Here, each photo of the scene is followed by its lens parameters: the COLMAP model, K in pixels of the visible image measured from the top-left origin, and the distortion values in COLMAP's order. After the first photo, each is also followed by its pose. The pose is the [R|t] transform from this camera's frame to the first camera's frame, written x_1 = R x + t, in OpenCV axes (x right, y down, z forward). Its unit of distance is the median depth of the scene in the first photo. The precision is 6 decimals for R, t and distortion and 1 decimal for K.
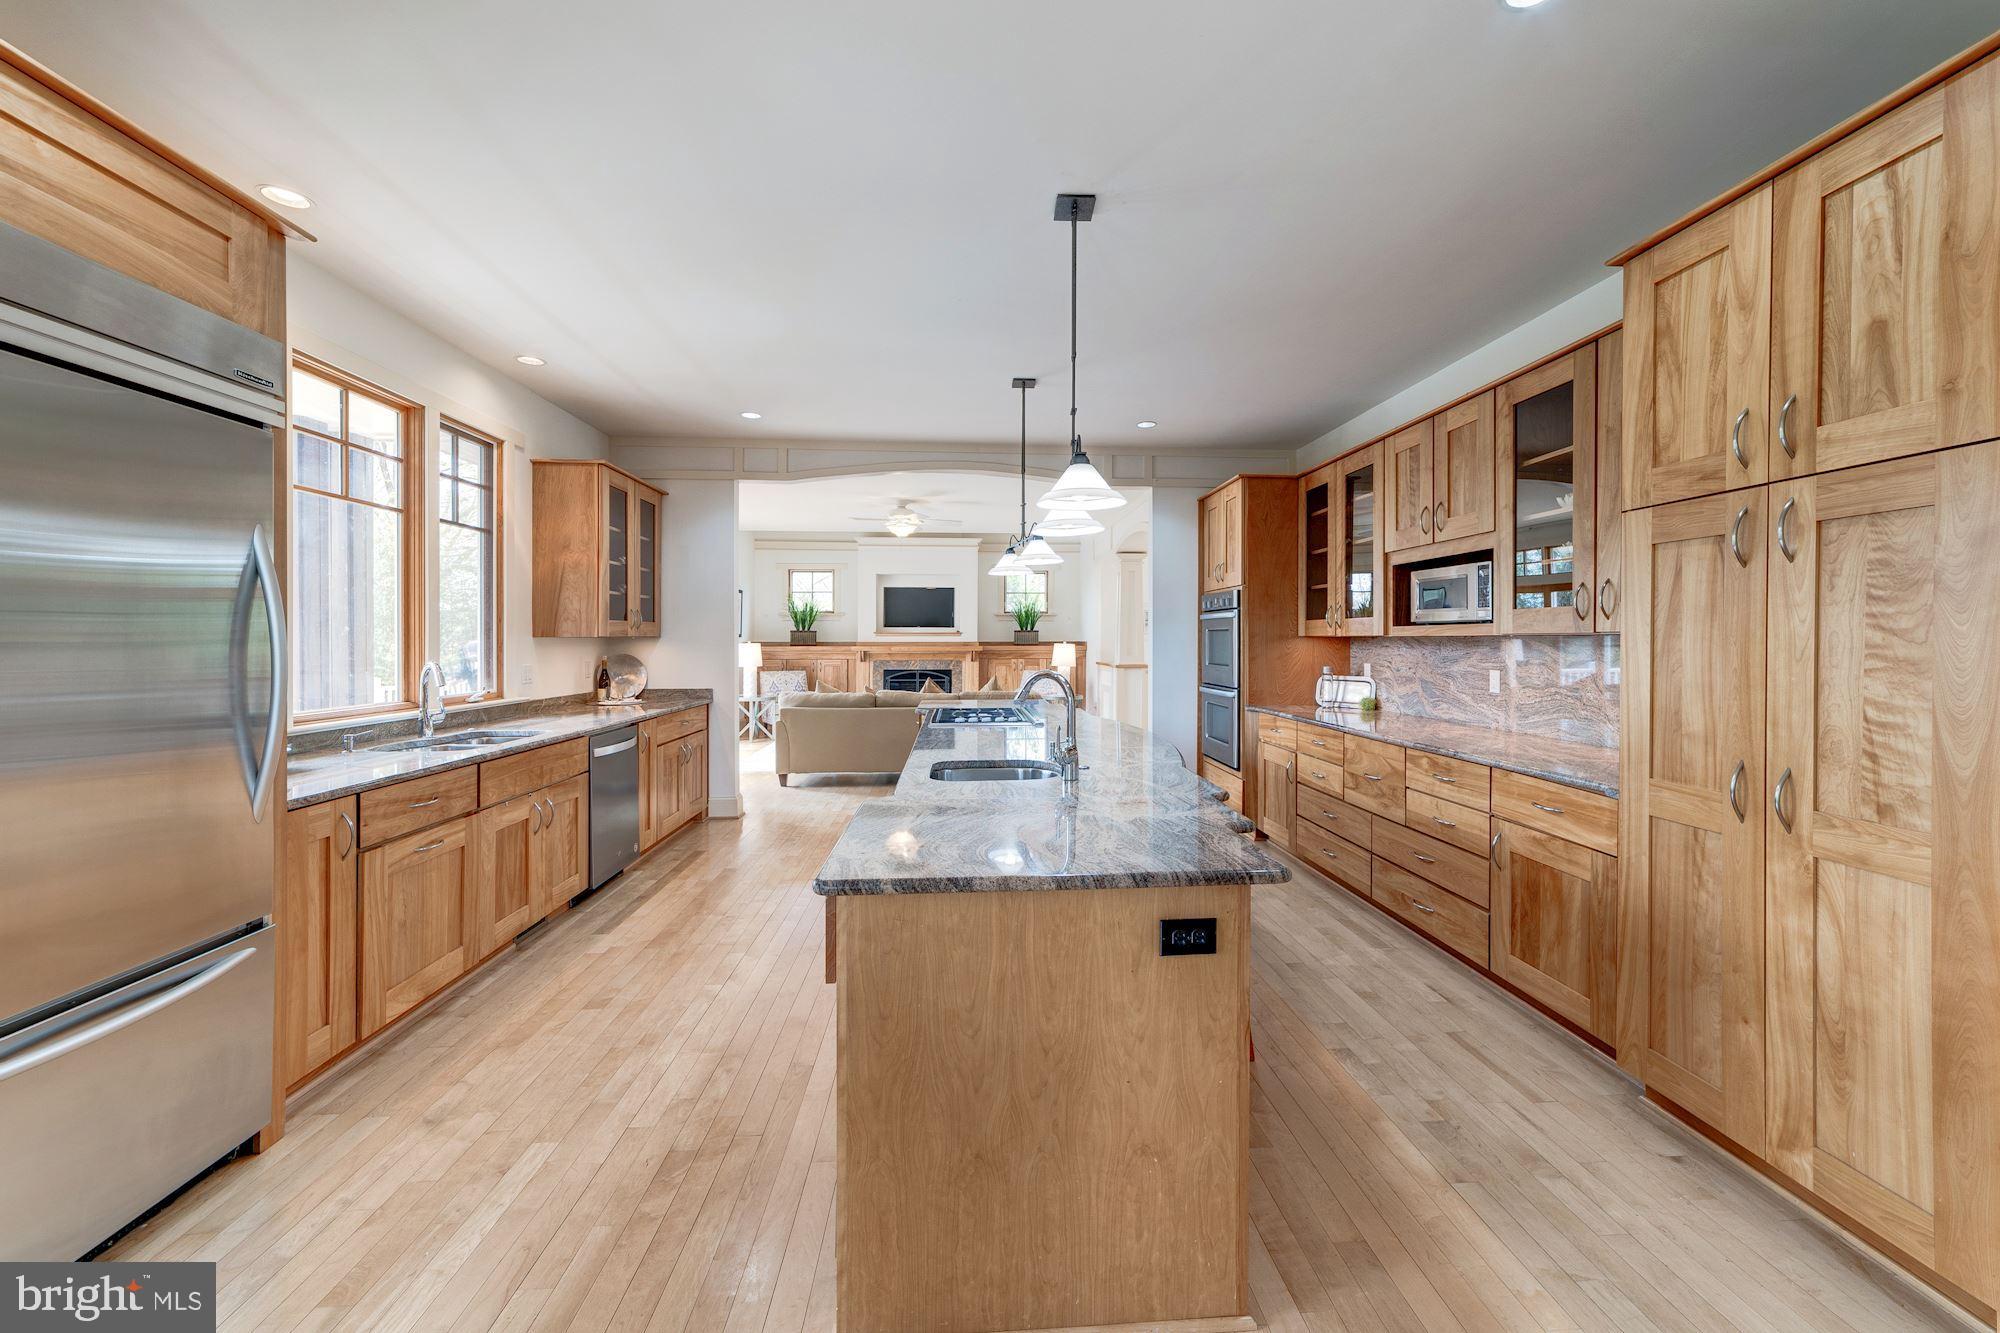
lens RADIAL K [[780.4, 0, 1030.0], [0, 780.4, 638.7], [0, 0, 1]] dist [-0.006730, 0.005144]
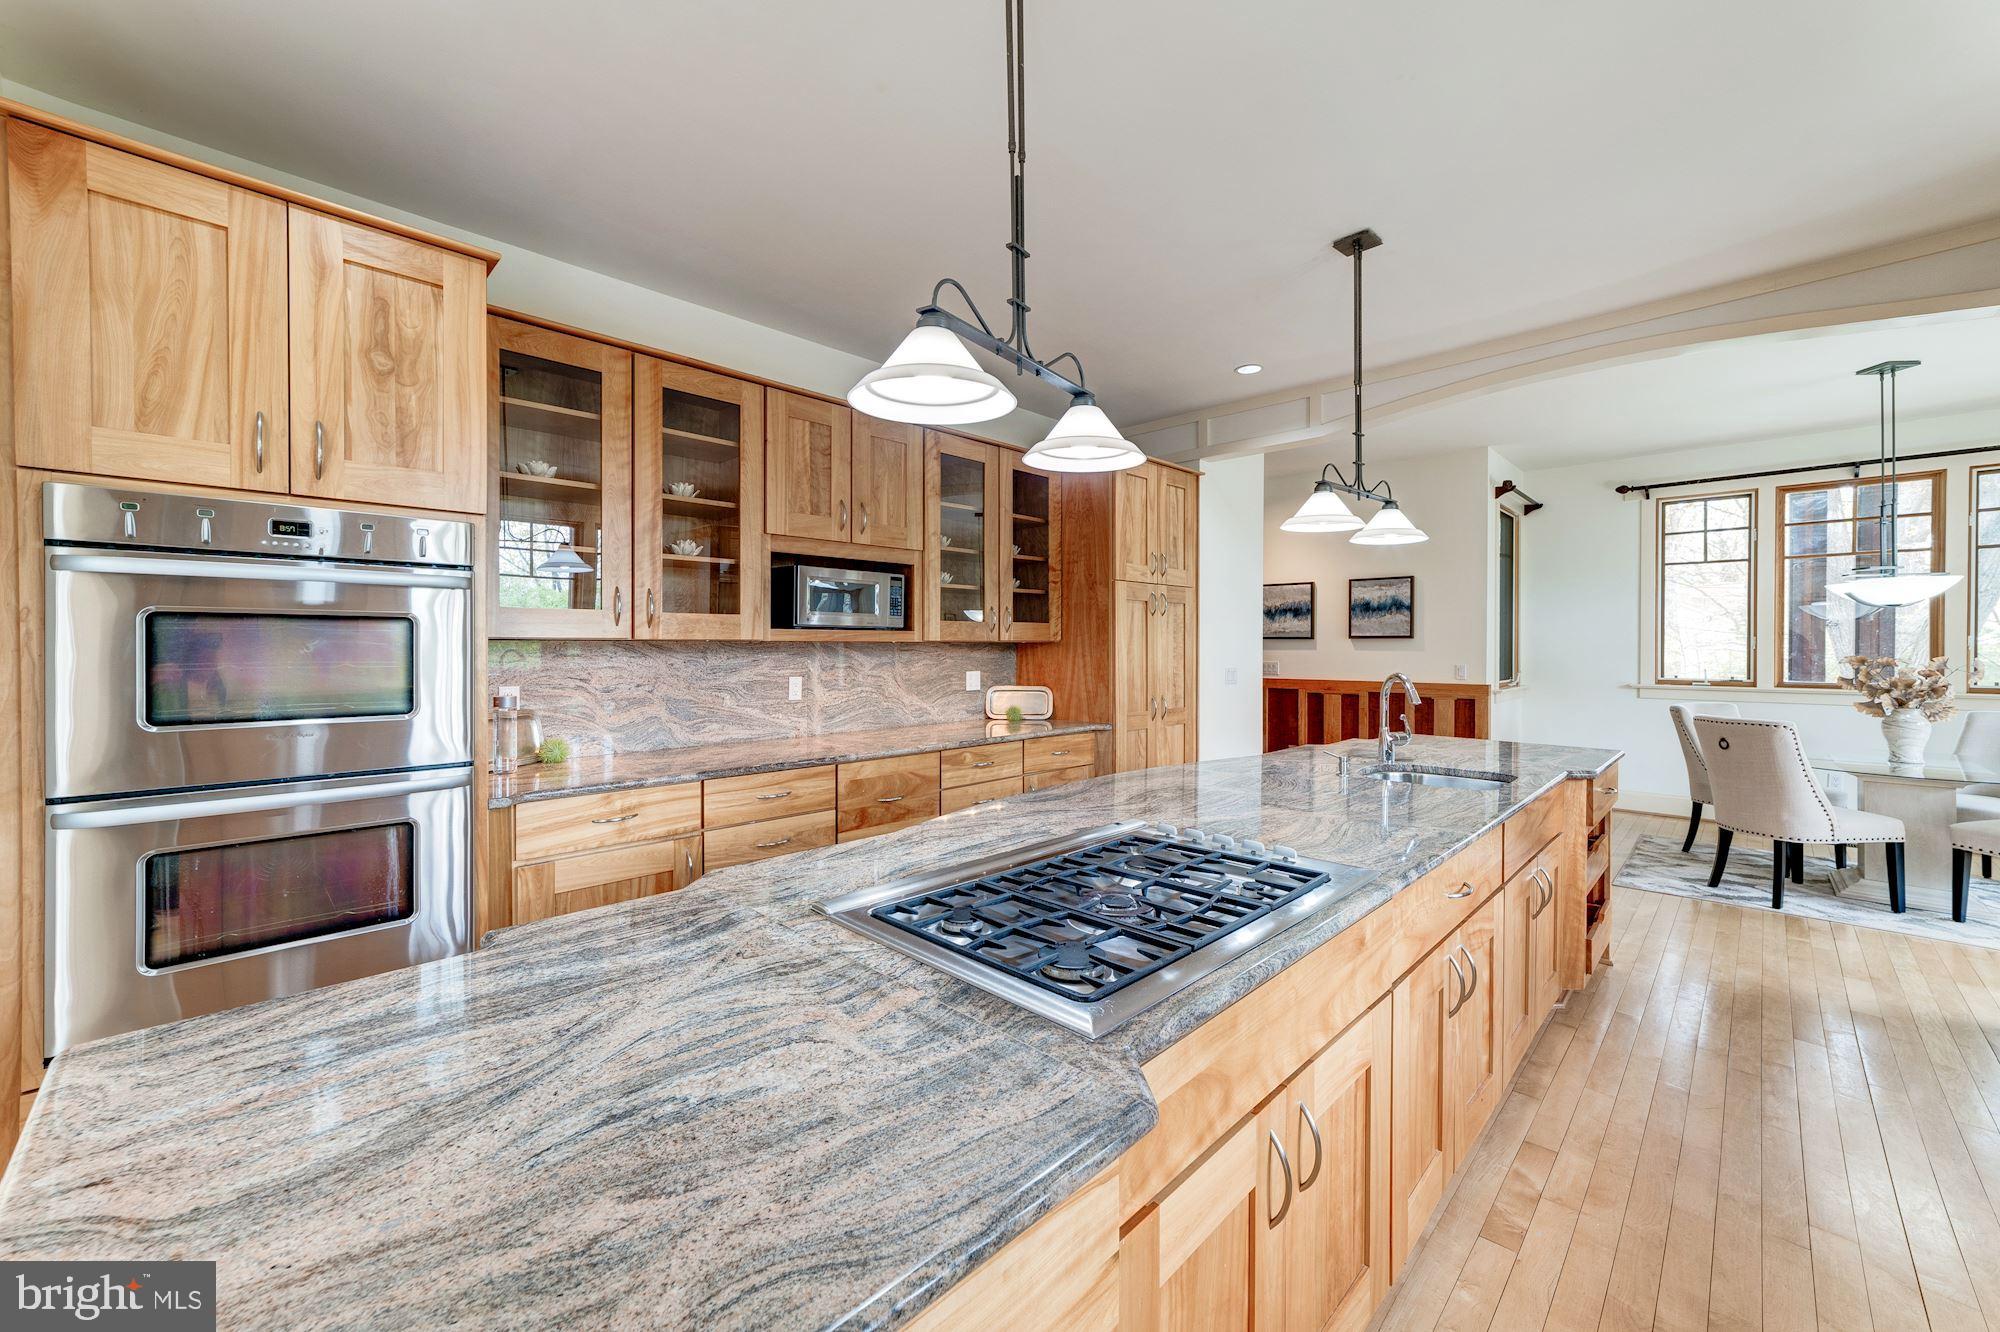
lens RADIAL K [[780.4, 0, 1000.1], [0, 780.4, 660.3], [0, 0, 1]] dist [-0.006730, 0.005144]
pose [[-0.656327, -0.010578, 0.754403, -0.327764], [-0.000218, 0.999904, 0.013831, 0.006793], [-0.754477, 0.008913, -0.656266, 1.555673]]
